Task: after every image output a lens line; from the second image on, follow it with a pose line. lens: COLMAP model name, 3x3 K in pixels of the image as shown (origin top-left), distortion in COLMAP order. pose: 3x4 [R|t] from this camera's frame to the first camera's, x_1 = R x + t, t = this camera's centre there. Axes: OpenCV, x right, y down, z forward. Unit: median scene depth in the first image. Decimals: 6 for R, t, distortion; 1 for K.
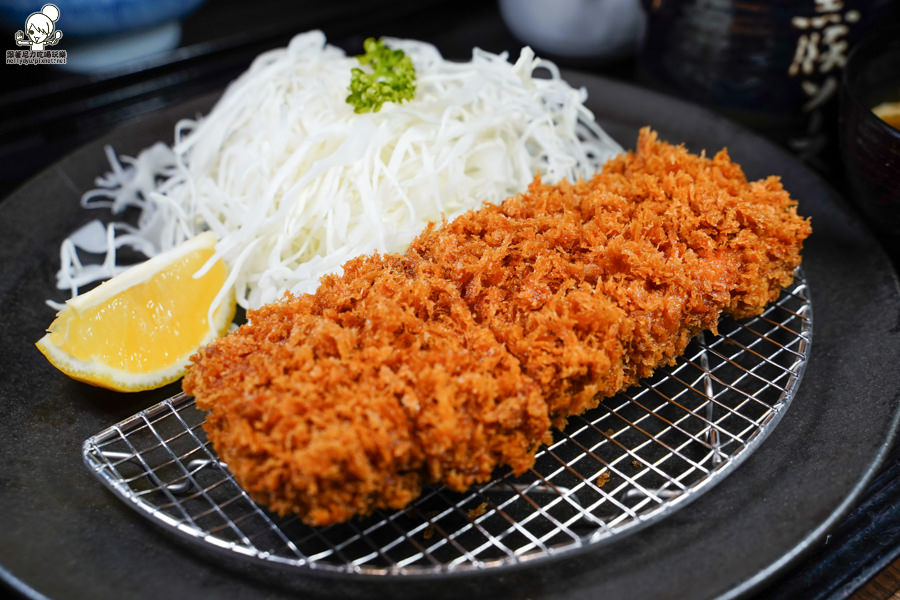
lens RADIAL K [[1086.2, 0, 485.1], [0, 1086.2, 300.2], [0, 0, 1]] dist [-0.023623, -0.024464]
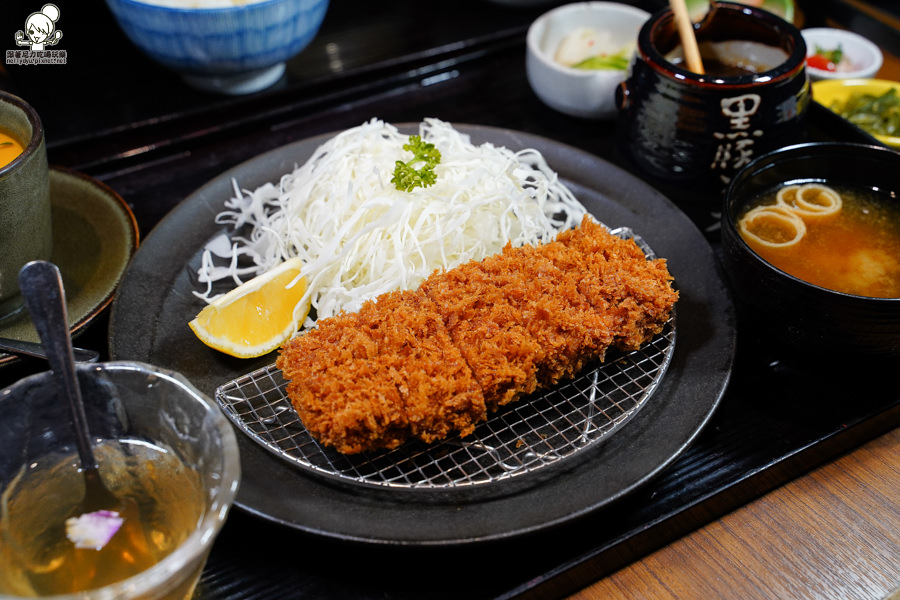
lens RADIAL K [[1113.7, 0, 450.0], [0, 1113.7, 300.0], [0, 0, 1]] dist [0.009273, 0.003692]
pose [[0.990721, 0.098511, -0.093639, 0.141017], [-0.090960, 0.992493, 0.081754, -0.181000], [0.100989, -0.072478, 0.992244, -0.678818]]
